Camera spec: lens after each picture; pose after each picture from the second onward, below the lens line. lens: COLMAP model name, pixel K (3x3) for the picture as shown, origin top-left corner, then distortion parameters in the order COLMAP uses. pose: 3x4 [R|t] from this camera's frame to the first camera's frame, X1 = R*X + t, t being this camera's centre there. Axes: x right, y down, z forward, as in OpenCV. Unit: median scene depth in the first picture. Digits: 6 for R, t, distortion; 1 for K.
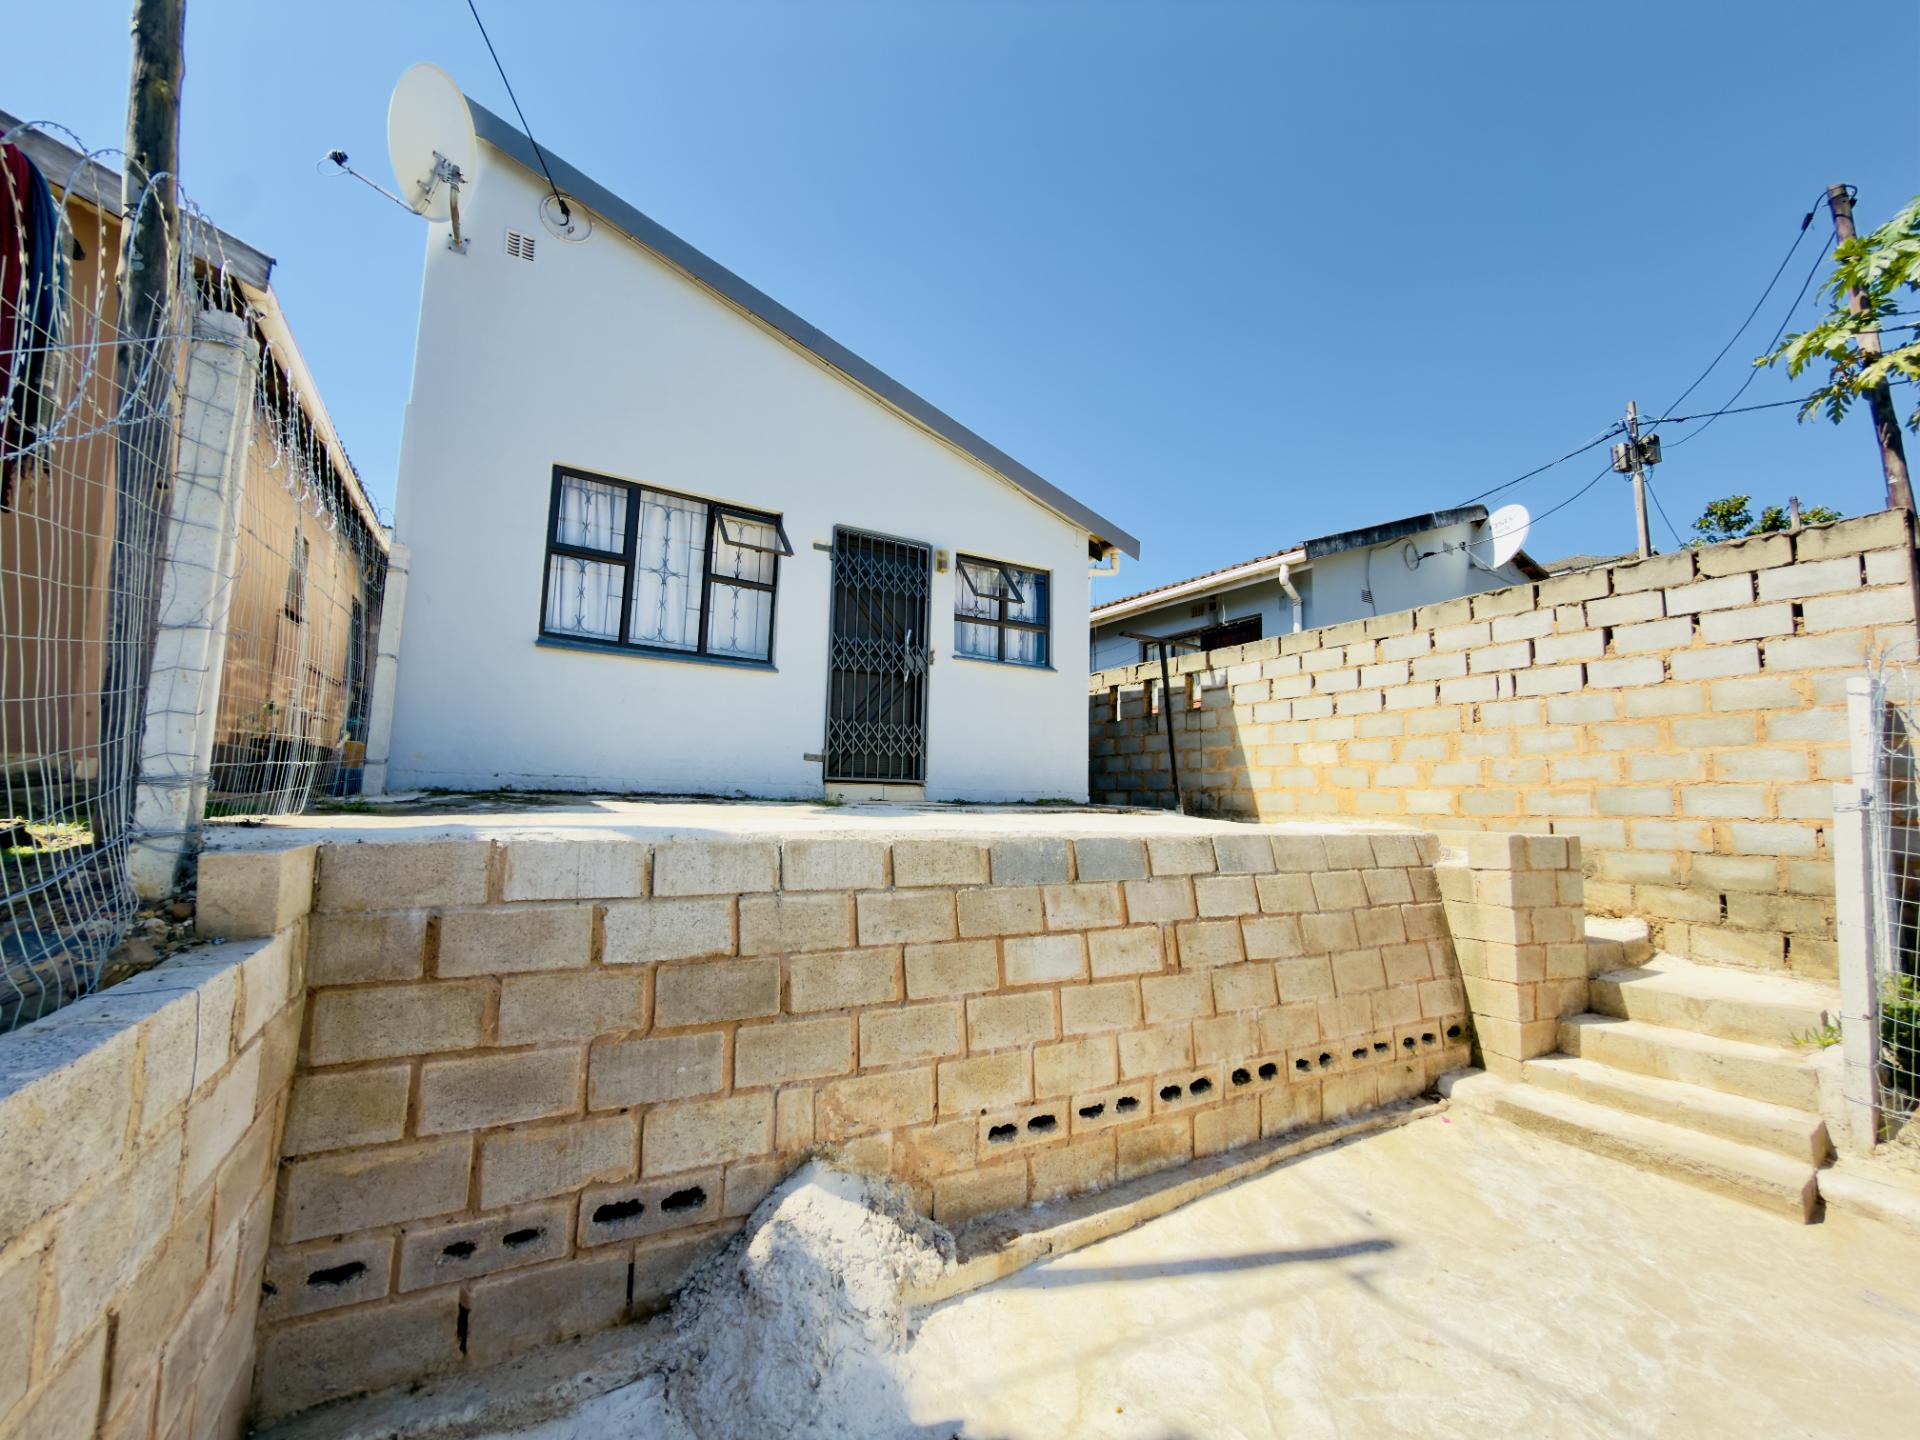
lens RADIAL K [[775.6, 0, 956.2], [0, 775.6, 720.8], [0, 0, 1]] dist [0.001543, -0.000526]
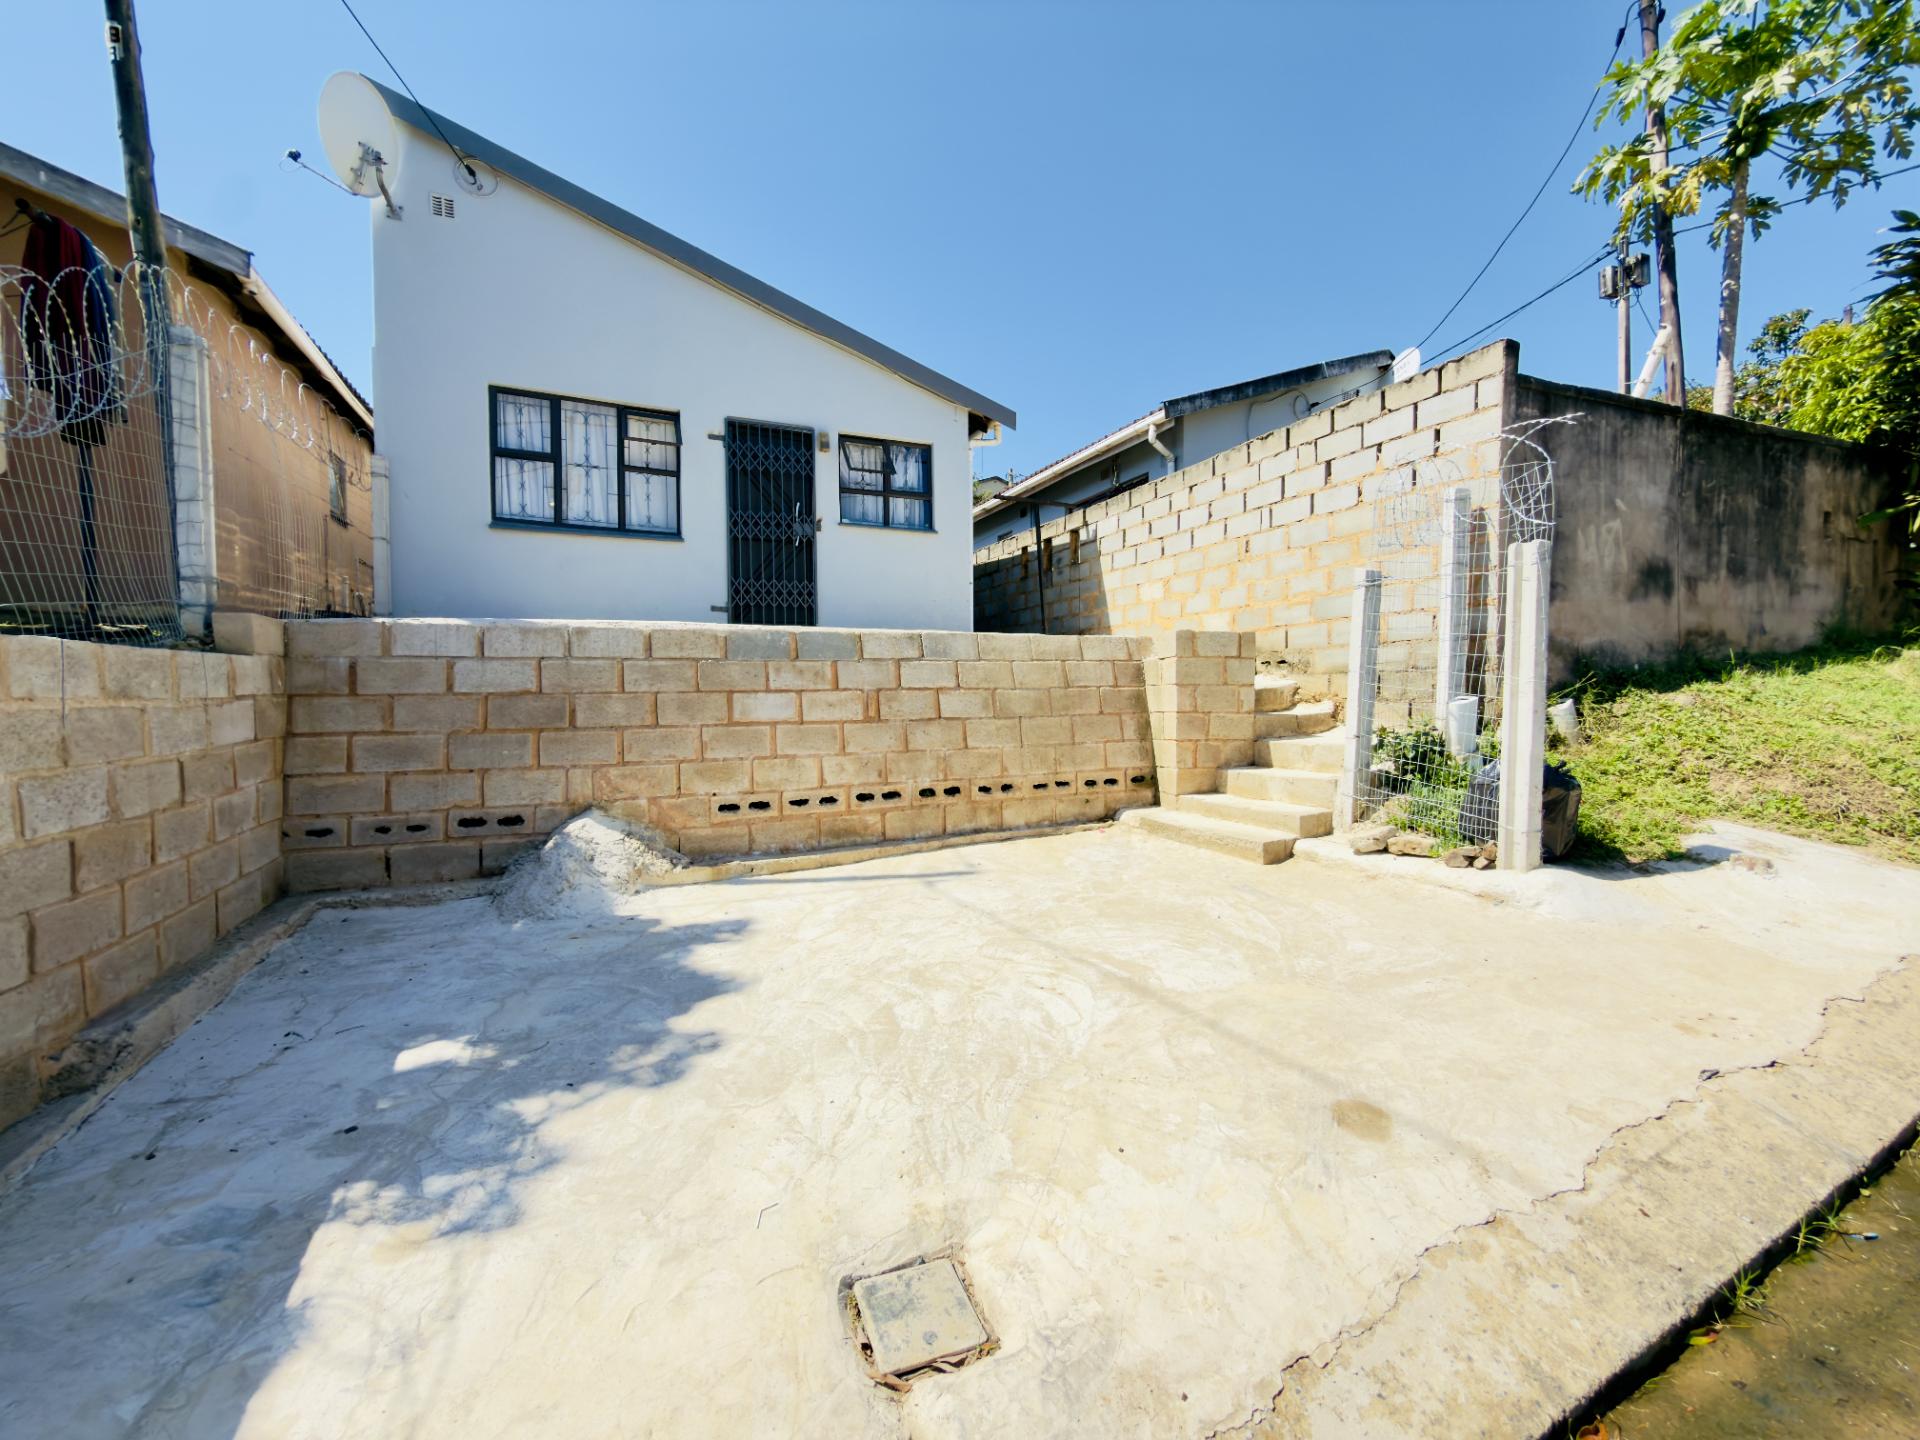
lens RADIAL K [[775.6, 0, 956.2], [0, 775.6, 720.8], [0, 0, 1]] dist [0.001543, -0.000526]
pose [[0.993361, -0.029003, -0.111322, 0.581110], [0.043898, 0.990038, 0.133781, 0.129947], [0.106333, -0.137780, 0.984739, -0.411162]]
